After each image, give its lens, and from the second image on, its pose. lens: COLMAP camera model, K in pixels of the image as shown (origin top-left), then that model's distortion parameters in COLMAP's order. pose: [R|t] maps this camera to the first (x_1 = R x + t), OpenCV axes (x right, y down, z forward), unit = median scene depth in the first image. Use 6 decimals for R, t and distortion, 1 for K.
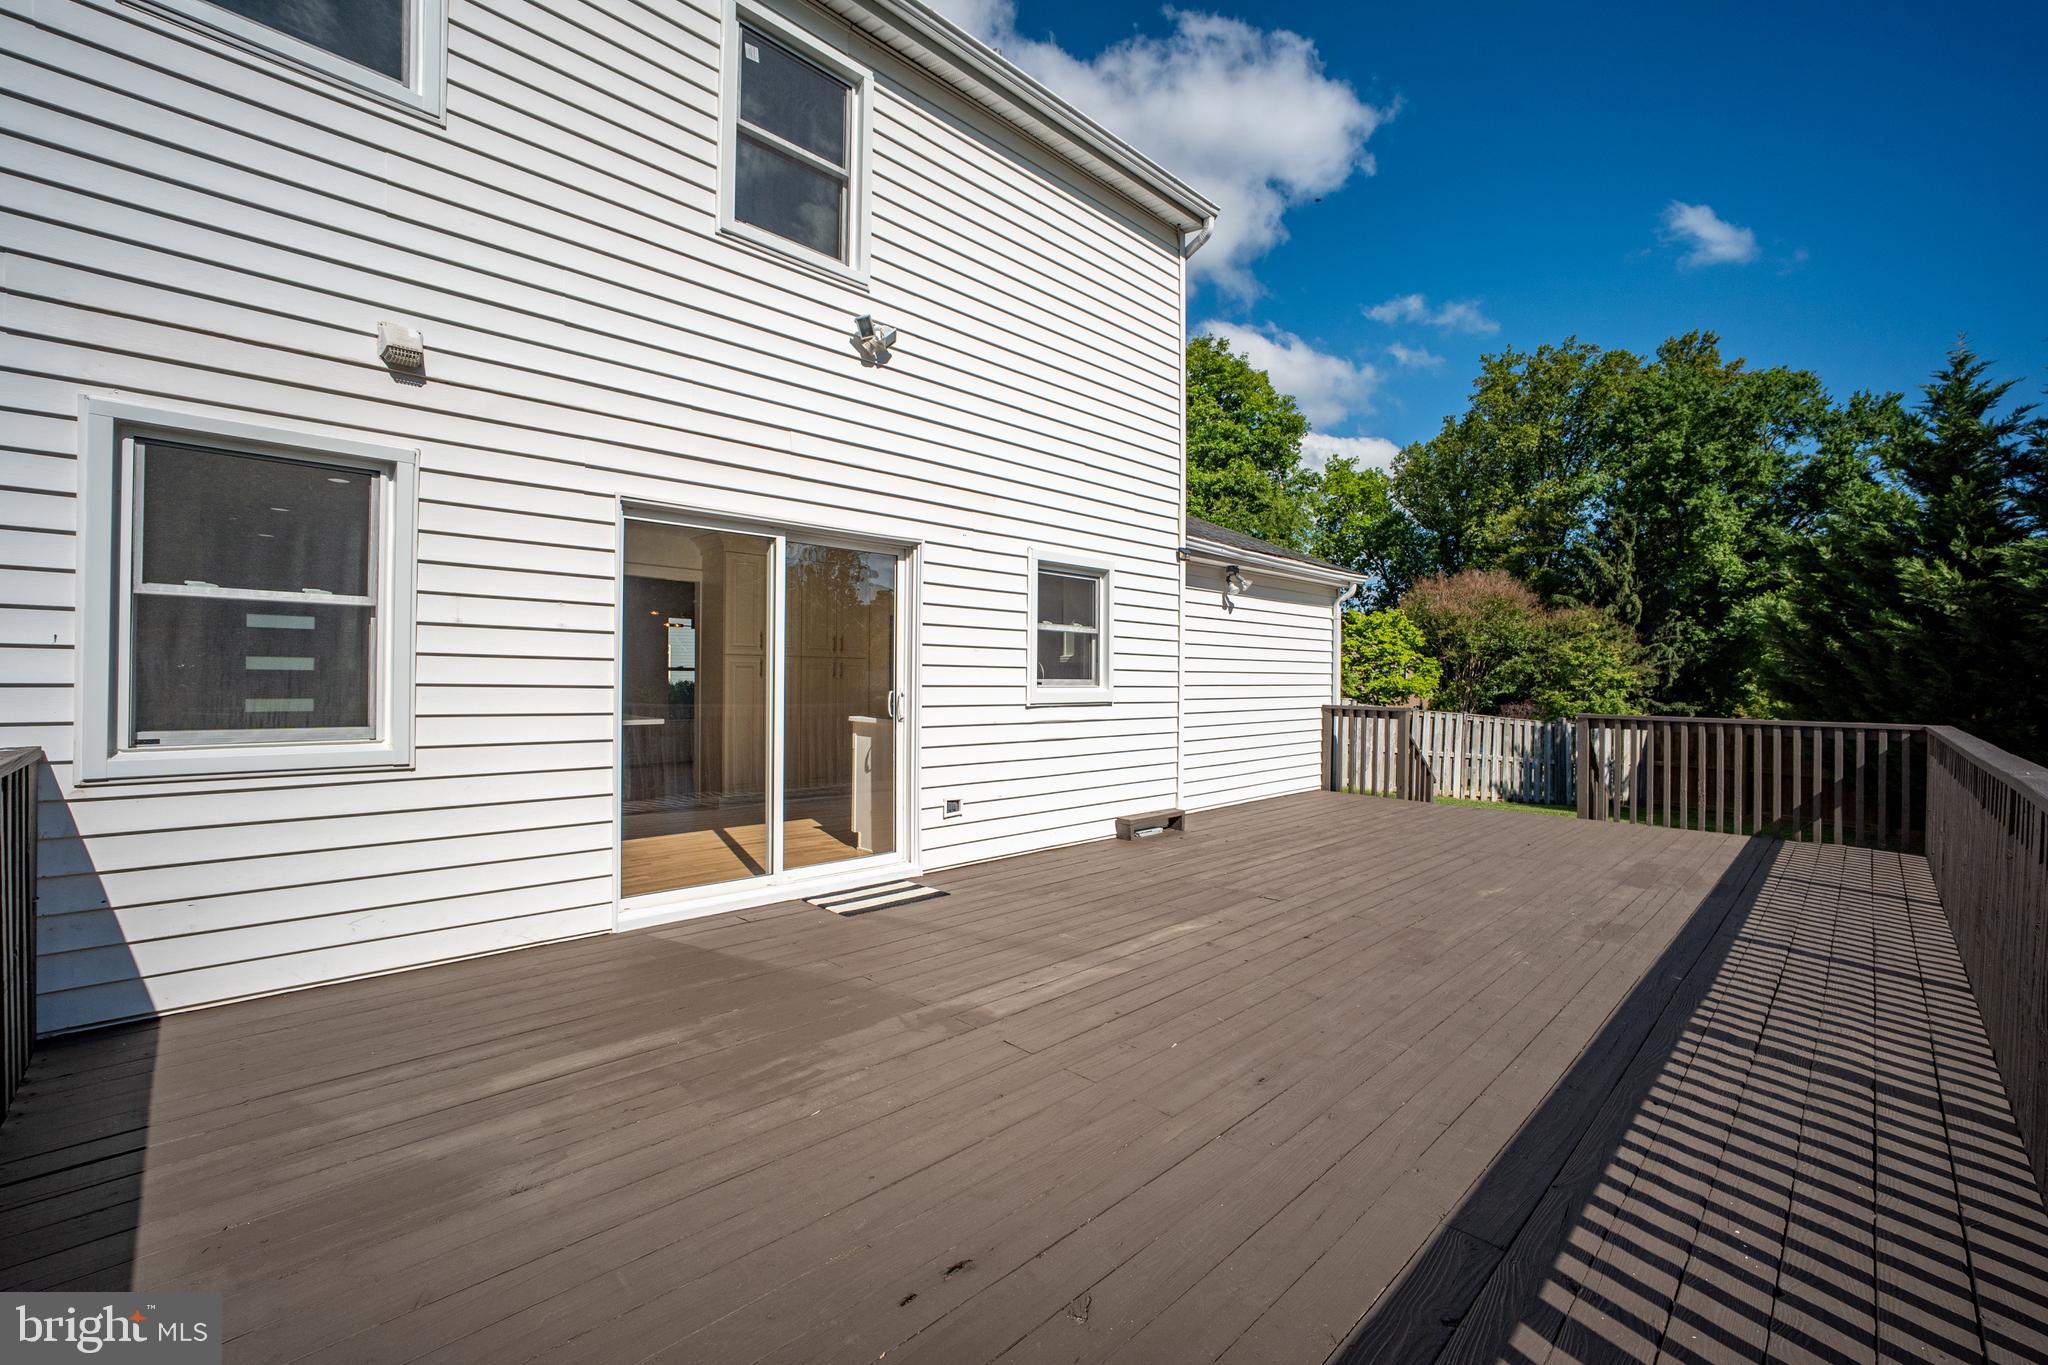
lens RADIAL K [[861.4, 0, 1028.3], [0, 861.4, 676.5], [0, 0, 1]] dist [-0.020649, 0.000131]
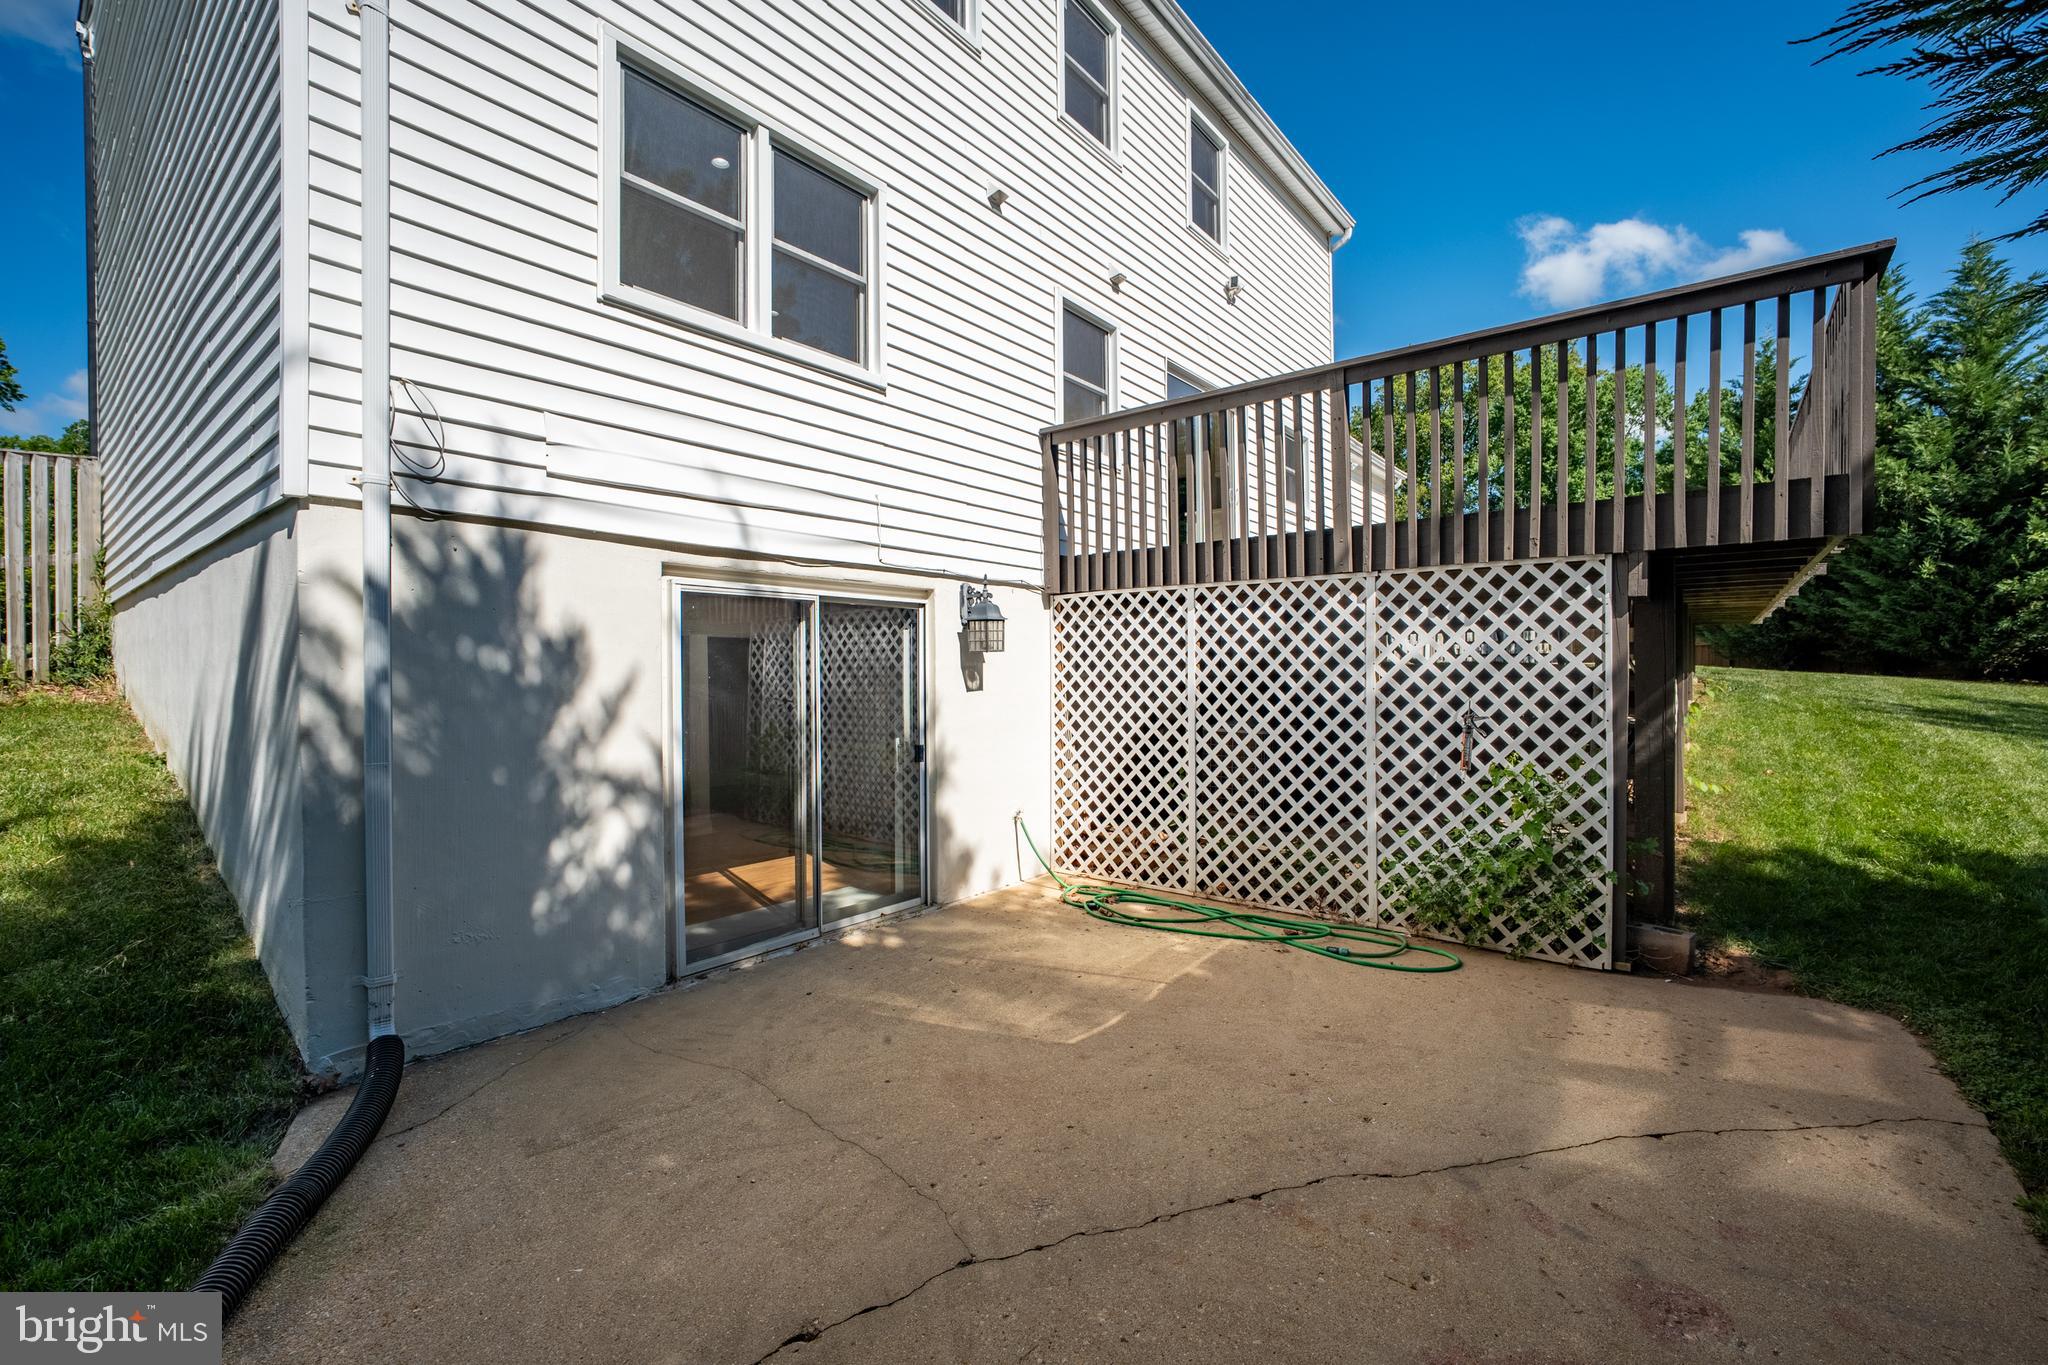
lens RADIAL K [[861.4, 0, 1028.3], [0, 861.4, 676.5], [0, 0, 1]] dist [-0.020649, 0.000131]
pose [[0.993835, -0.012828, 0.110128, -0.770084], [0.011552, 0.999859, 0.012223, 0.381953], [-0.110269, -0.010875, 0.993842, -0.730375]]
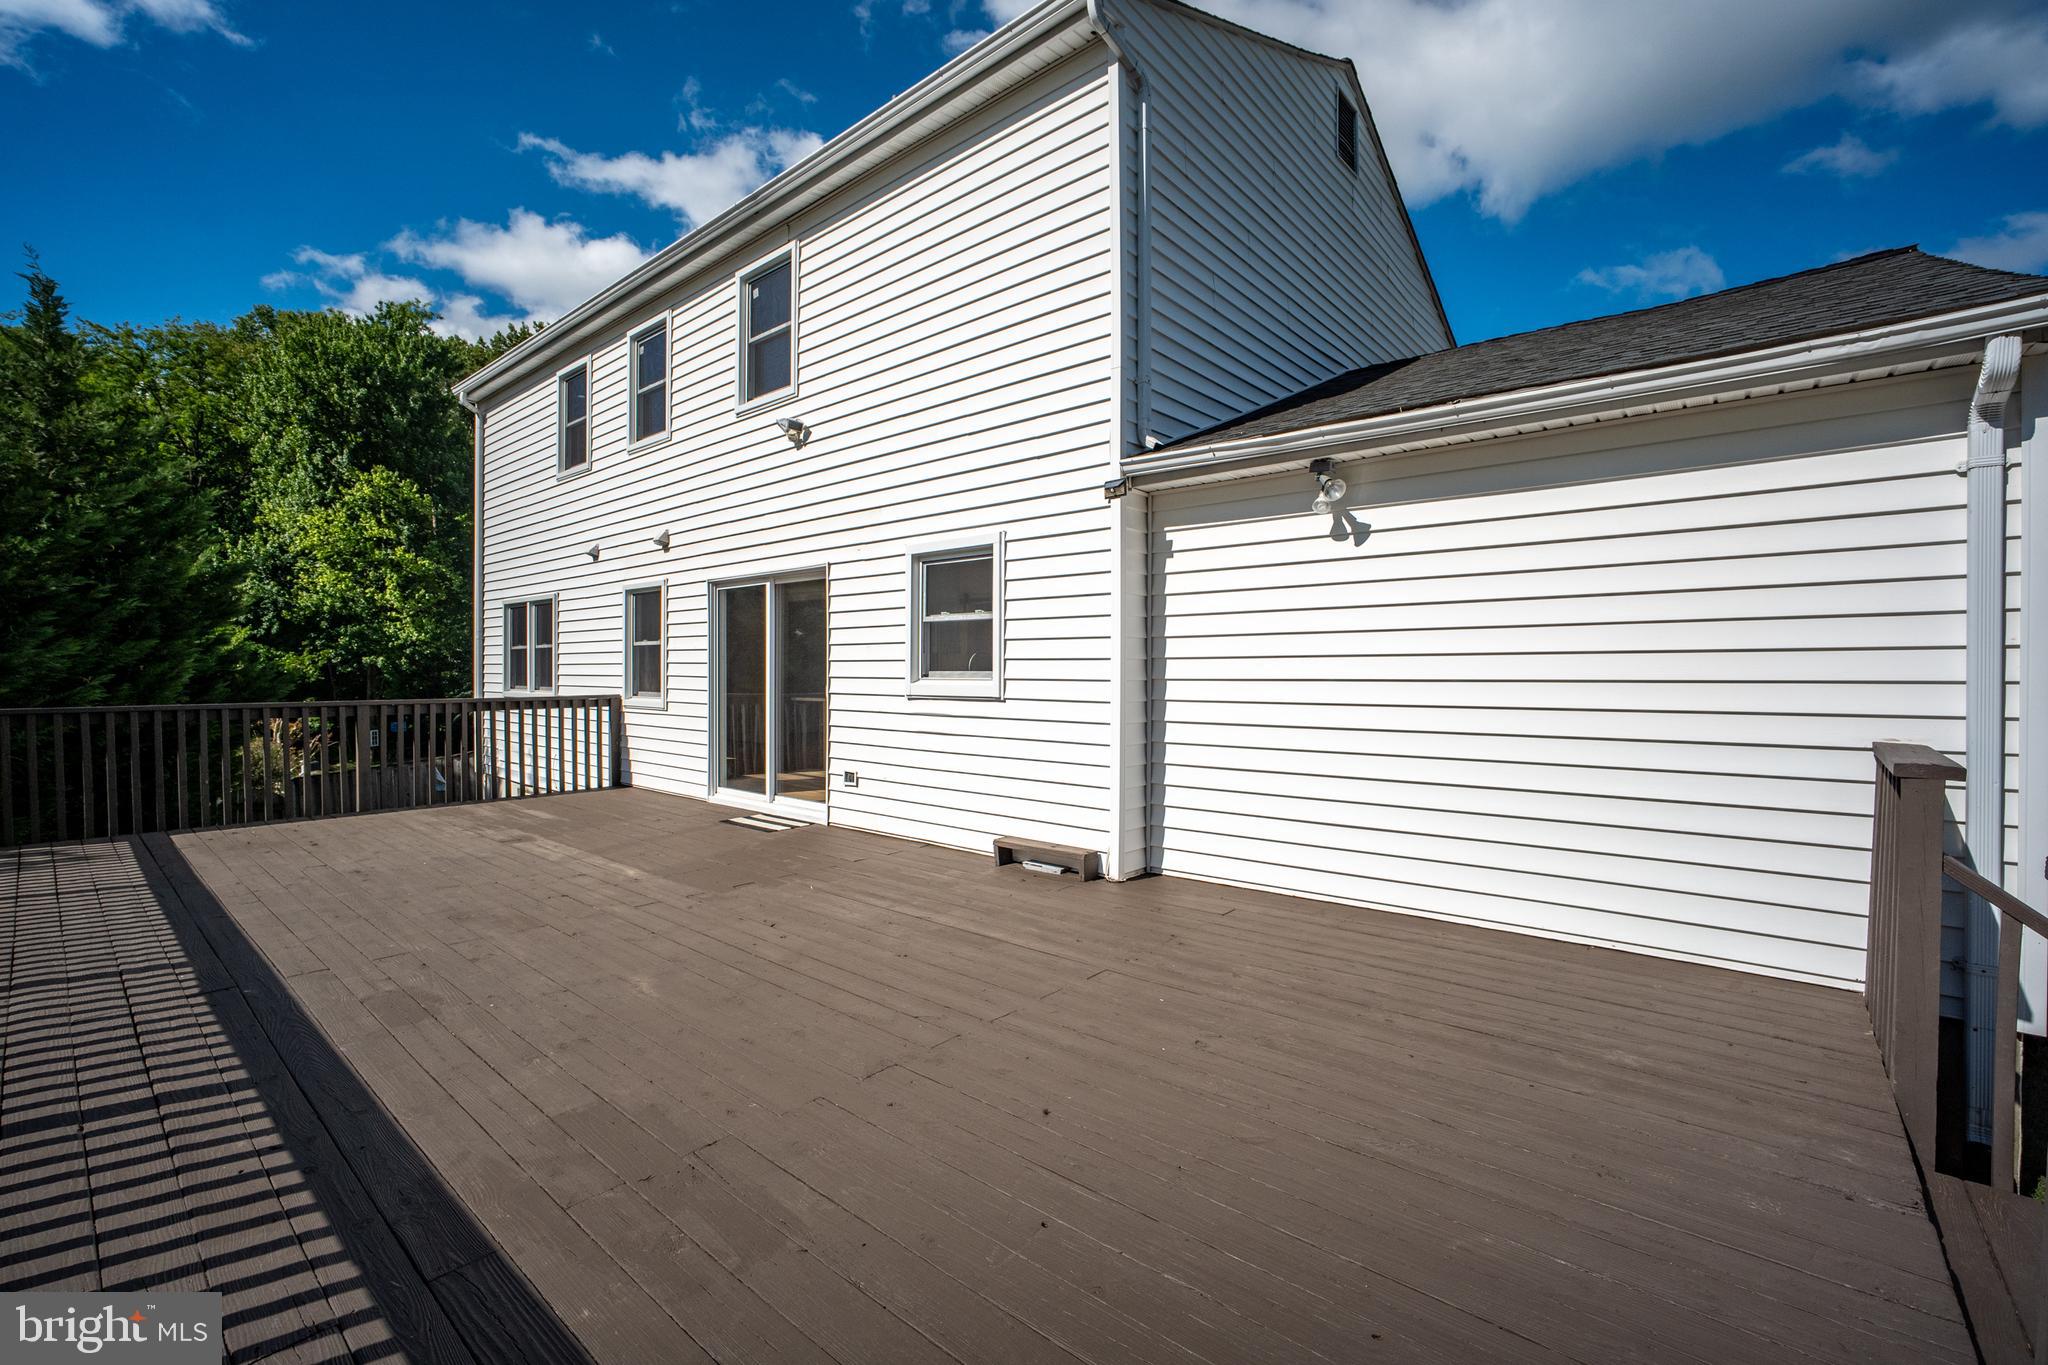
lens RADIAL K [[861.4, 0, 1028.3], [0, 861.4, 676.5], [0, 0, 1]] dist [-0.020649, 0.000131]
pose [[0.085026, -0.006476, -0.996358, 1.161707], [-0.000236, 0.999979, -0.006519, 0.017815], [0.996379, 0.000789, 0.085022, 1.174592]]
